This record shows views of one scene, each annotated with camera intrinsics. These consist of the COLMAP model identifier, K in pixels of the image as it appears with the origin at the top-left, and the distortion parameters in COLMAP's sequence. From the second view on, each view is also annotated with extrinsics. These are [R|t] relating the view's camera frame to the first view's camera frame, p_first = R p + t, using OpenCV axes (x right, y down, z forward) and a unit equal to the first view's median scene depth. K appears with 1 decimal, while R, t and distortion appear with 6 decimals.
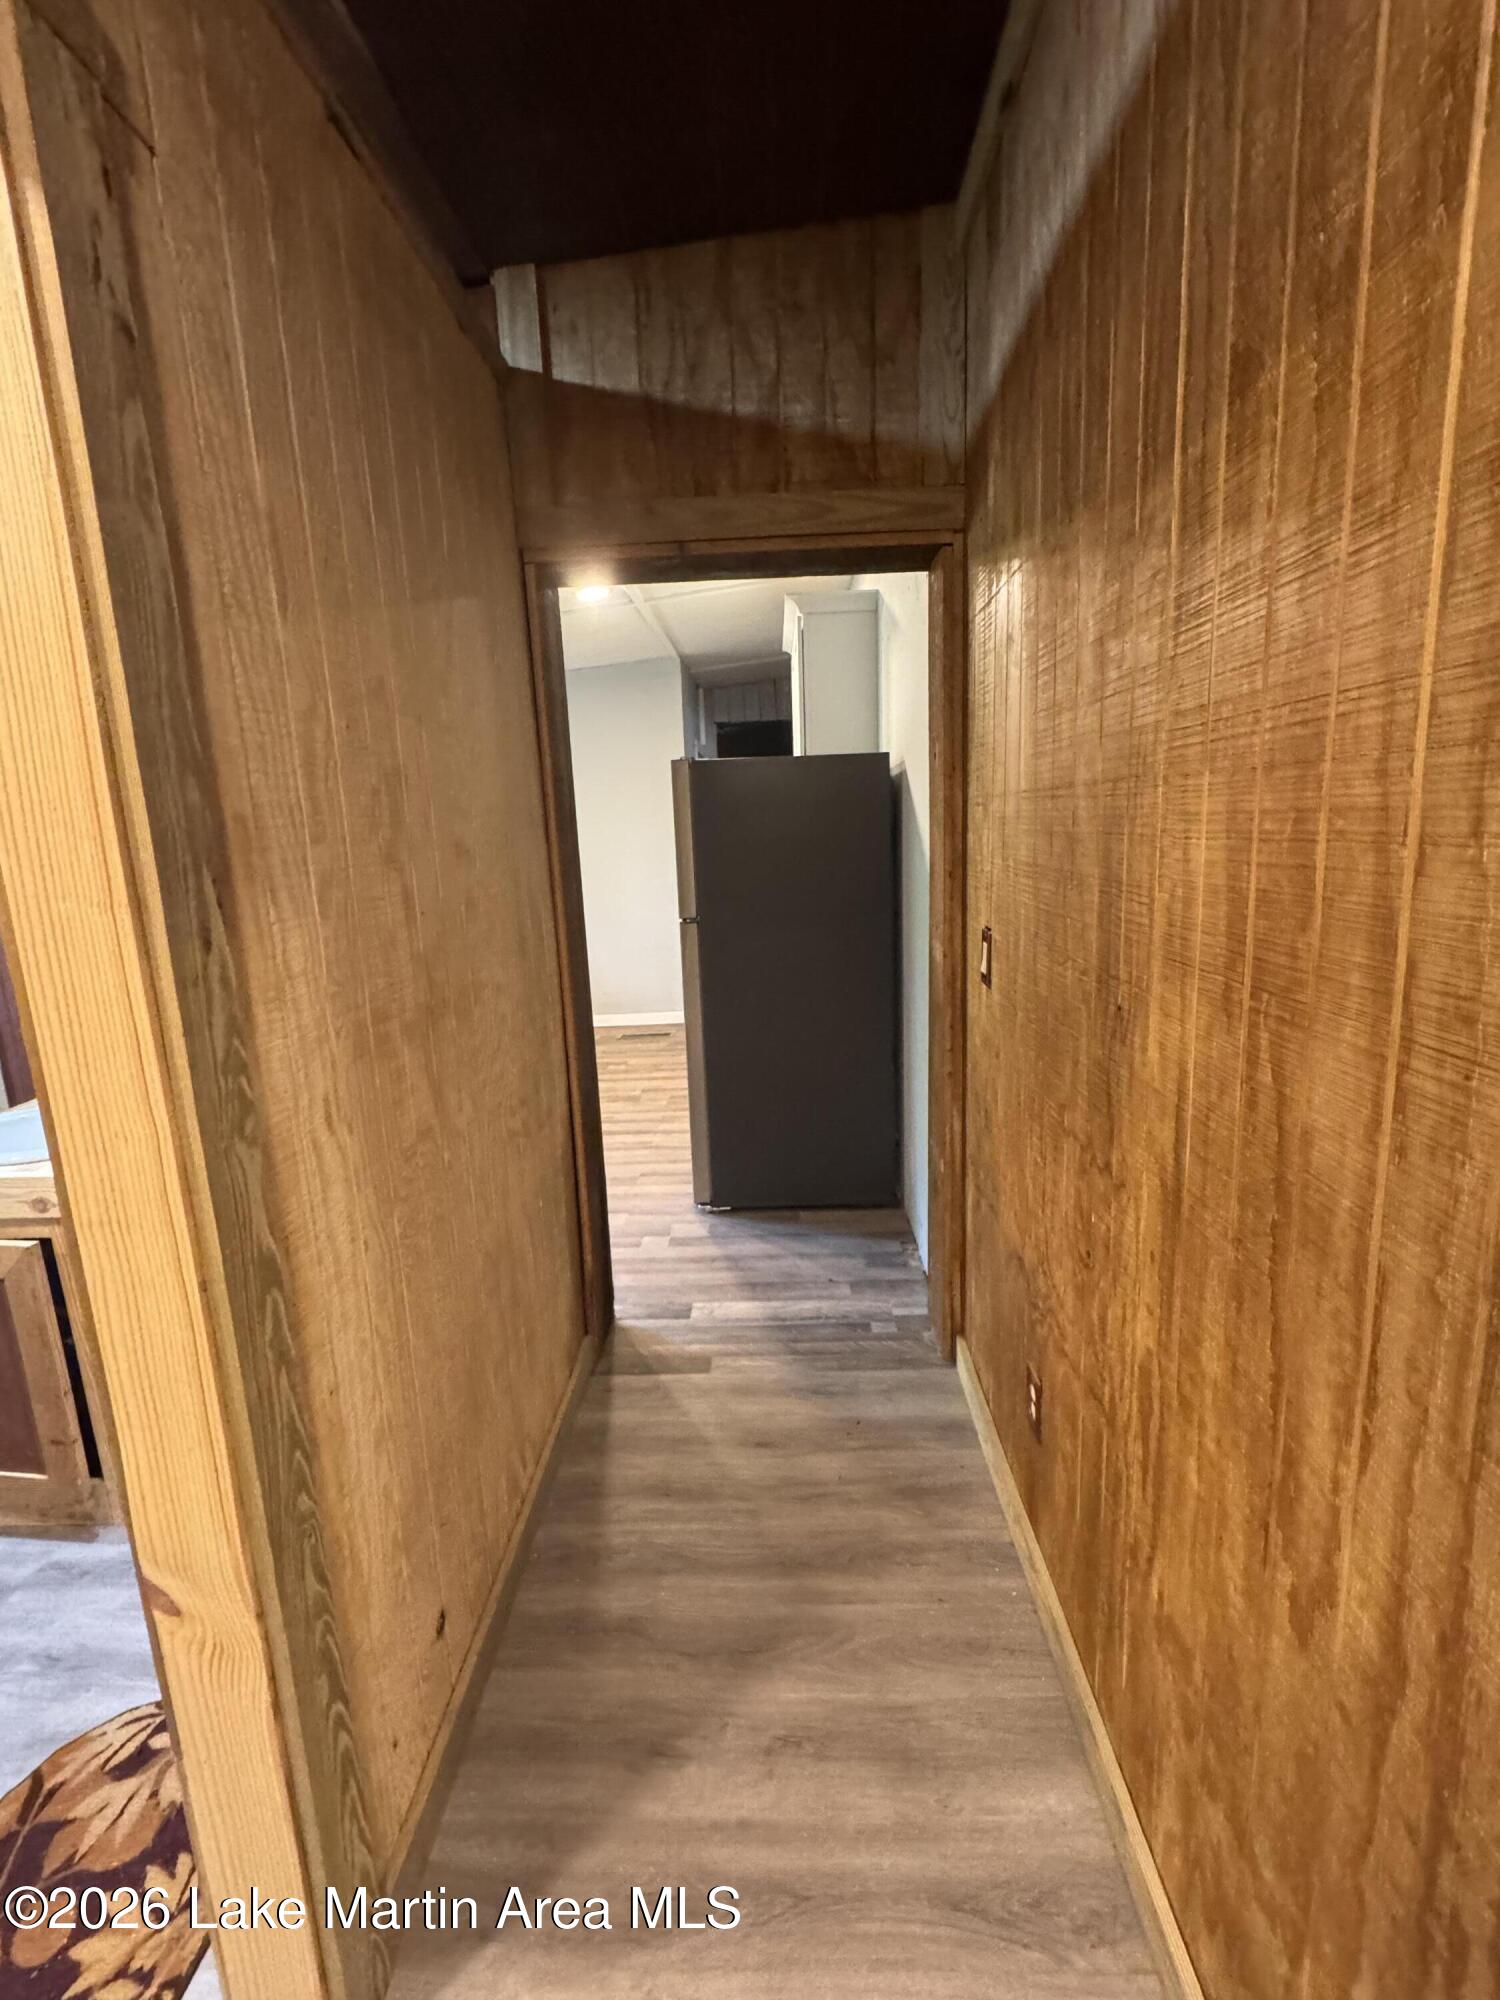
lens RADIAL K [[878.0, 0, 749.6], [0, 878.0, 1000.2], [0, 0, 1]] dist [-0.001760, 0.000471]
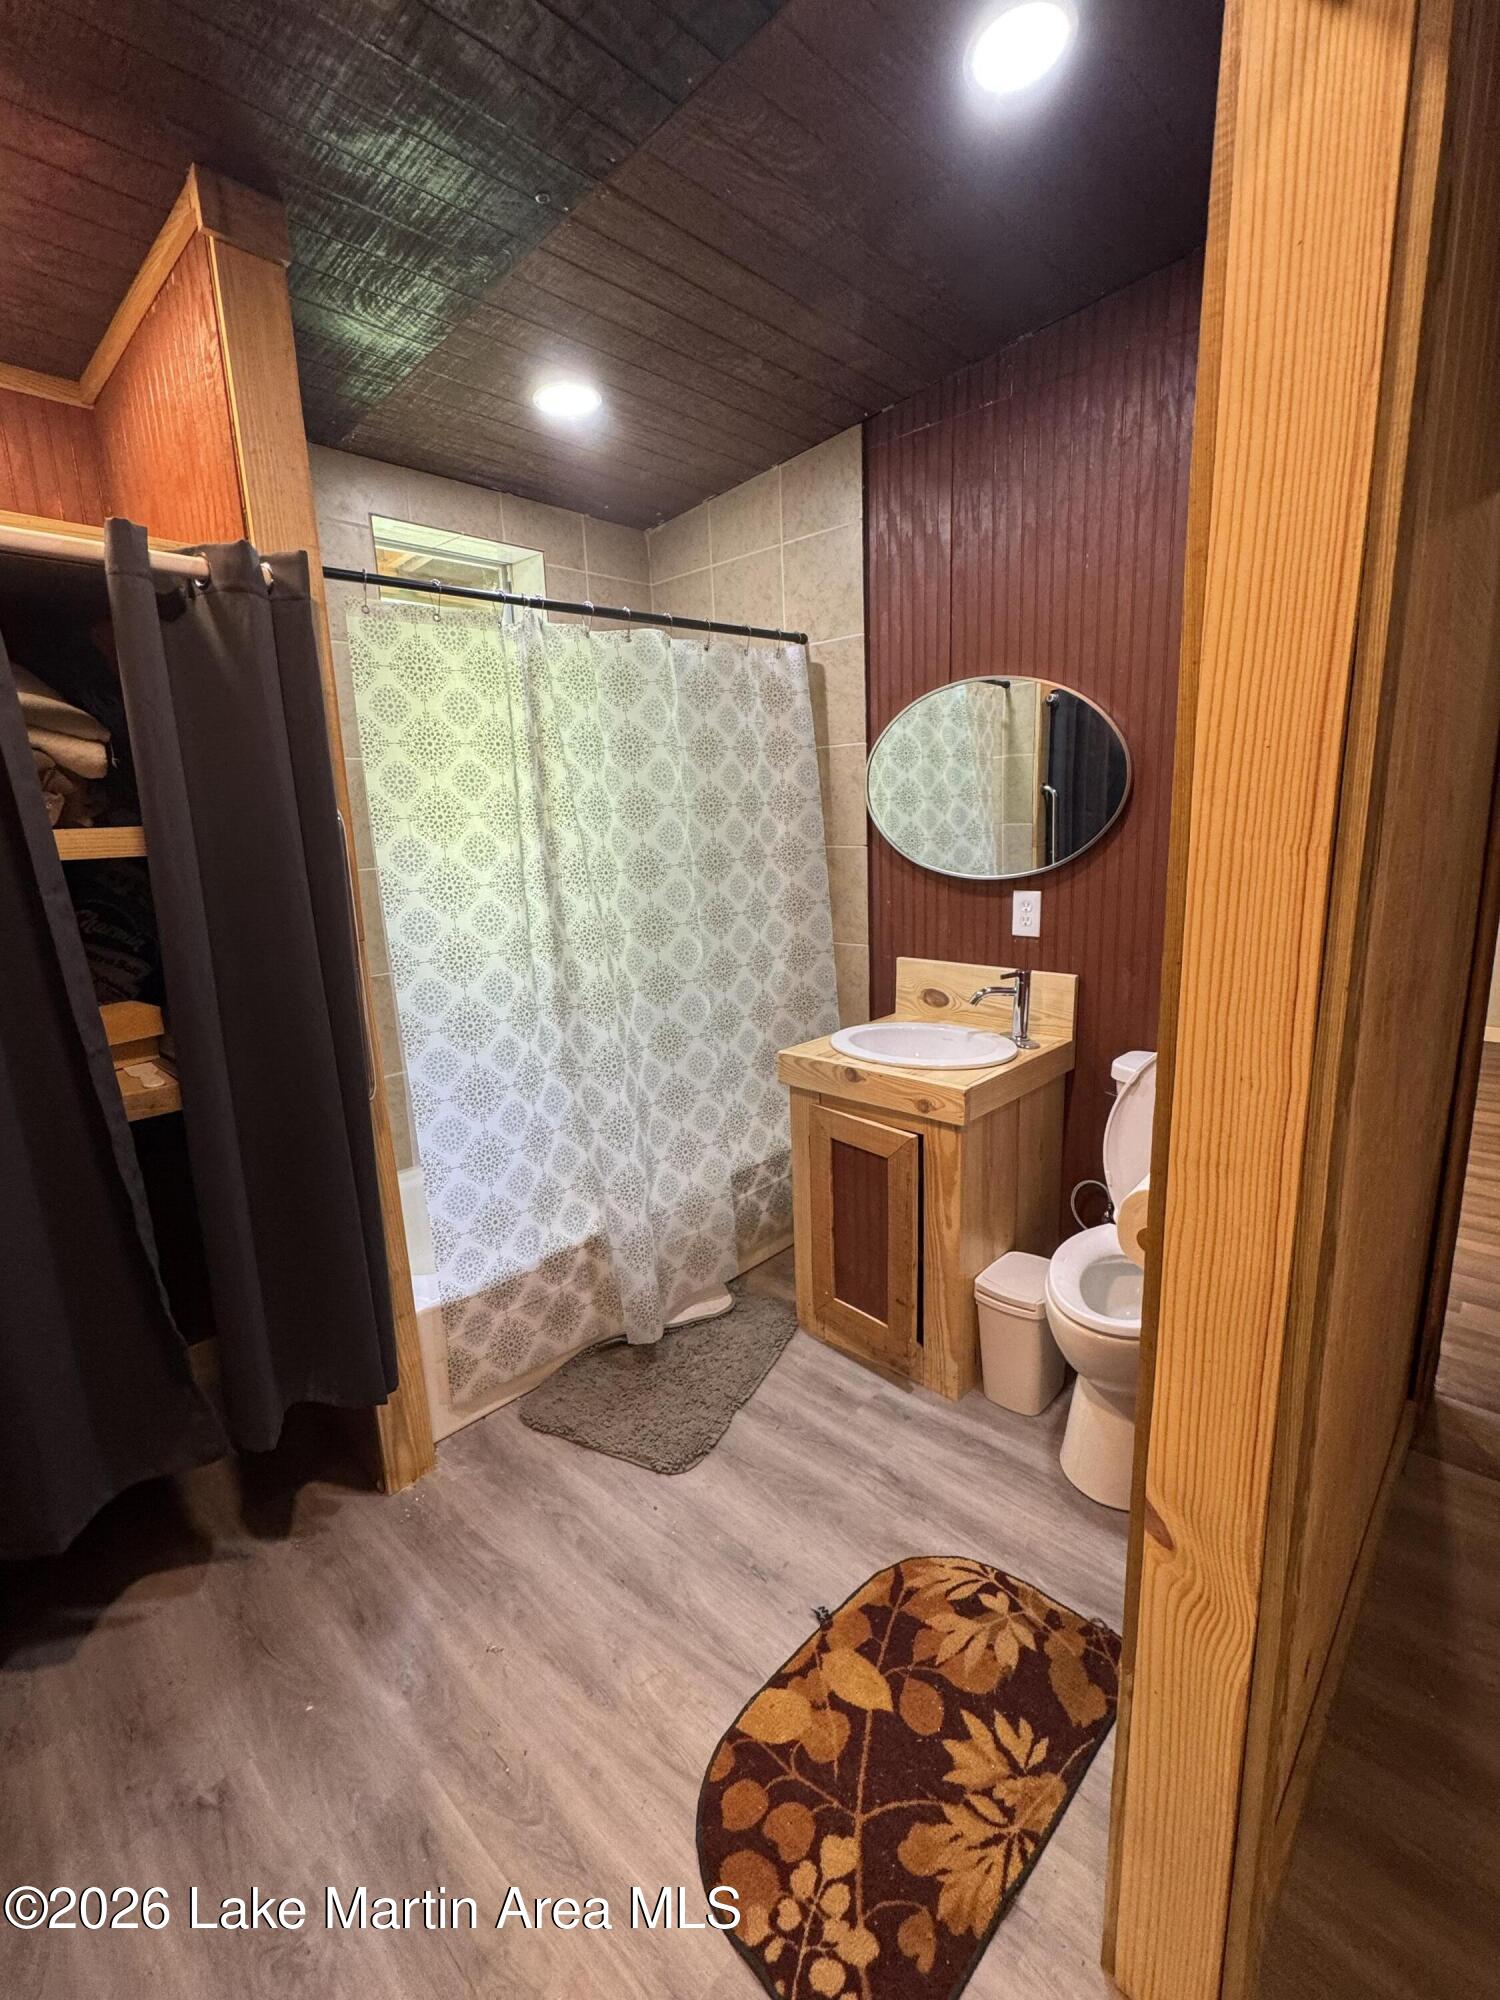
lens RADIAL K [[878.0, 0, 748.9], [0, 878.0, 999.5], [0, 0, 1]] dist [-0.001760, 0.000471]
pose [[0.748512, 0.143986, -0.647301, -0.287805], [-0.120475, 0.989425, 0.080777, 0.028891], [0.652086, 0.017521, 0.757943, -0.066279]]
